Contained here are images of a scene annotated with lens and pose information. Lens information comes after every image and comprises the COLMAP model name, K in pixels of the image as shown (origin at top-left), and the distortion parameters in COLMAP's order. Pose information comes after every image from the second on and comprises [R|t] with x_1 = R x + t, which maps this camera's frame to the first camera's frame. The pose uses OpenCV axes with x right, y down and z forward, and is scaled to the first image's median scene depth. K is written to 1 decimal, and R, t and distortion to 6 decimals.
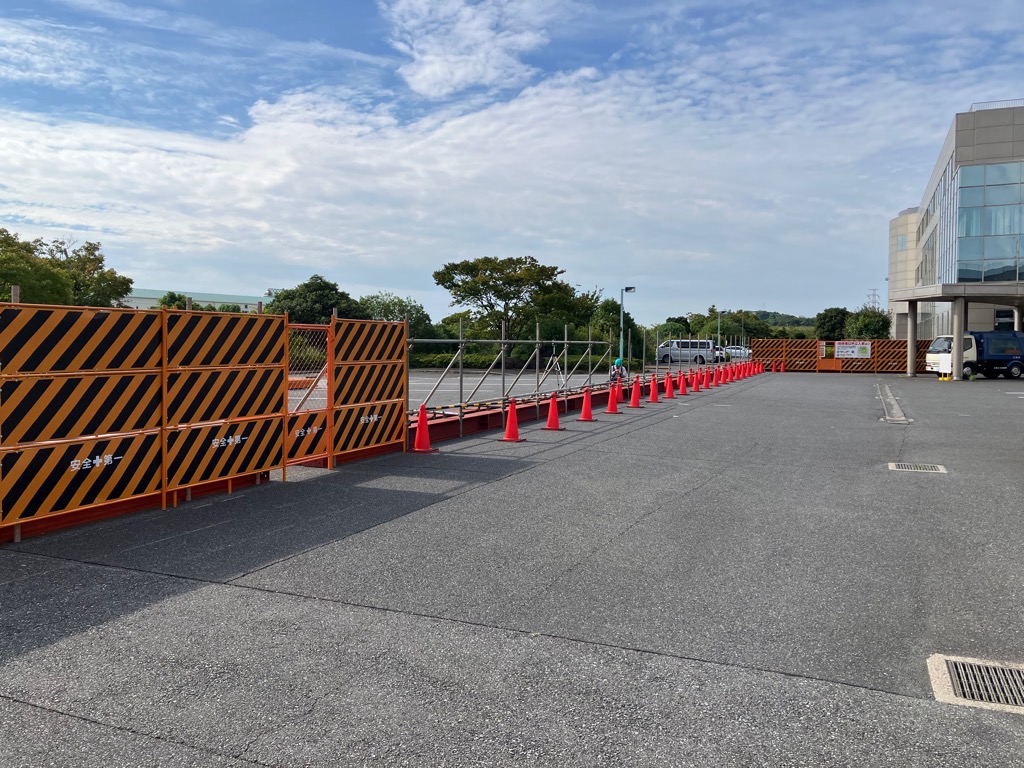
lens RADIAL K [[841.0, 0, 512.8], [0, 841.0, 372.2], [0, 0, 1]] dist [0.043375, 0.000781]
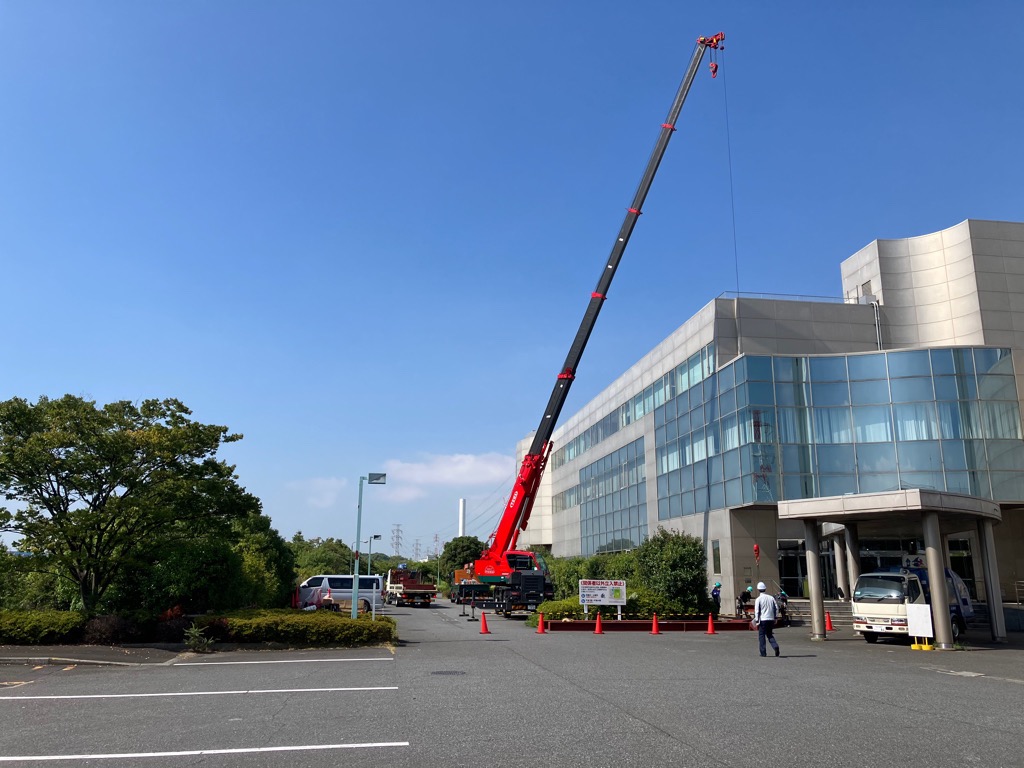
lens RADIAL K [[864.9, 0, 512.0], [0, 864.9, 384.0], [0, 0, 1]] dist [-0.001929, -0.002140]
pose [[0.854251, 0.119878, 0.505851, -0.066134], [0.011443, 0.968478, -0.248837, -0.019115], [-0.519736, 0.218358, 0.825951, 0.469509]]
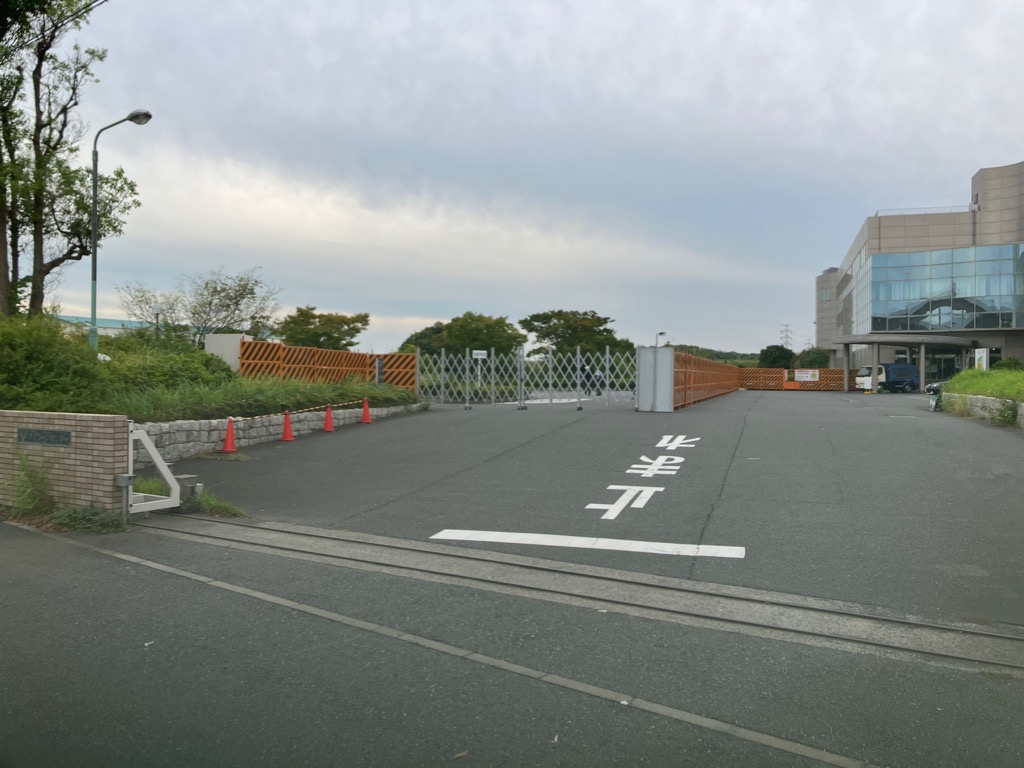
lens RADIAL K [[864.9, 0, 512.0], [0, 864.9, 384.0], [0, 0, 1]] dist [-0.001929, -0.002140]
pose [[0.995185, 0.001399, 0.098004, -0.255170], [0.001098, 0.999676, -0.025424, 0.025421], [-0.098008, 0.025409, 0.994861, -0.446055]]
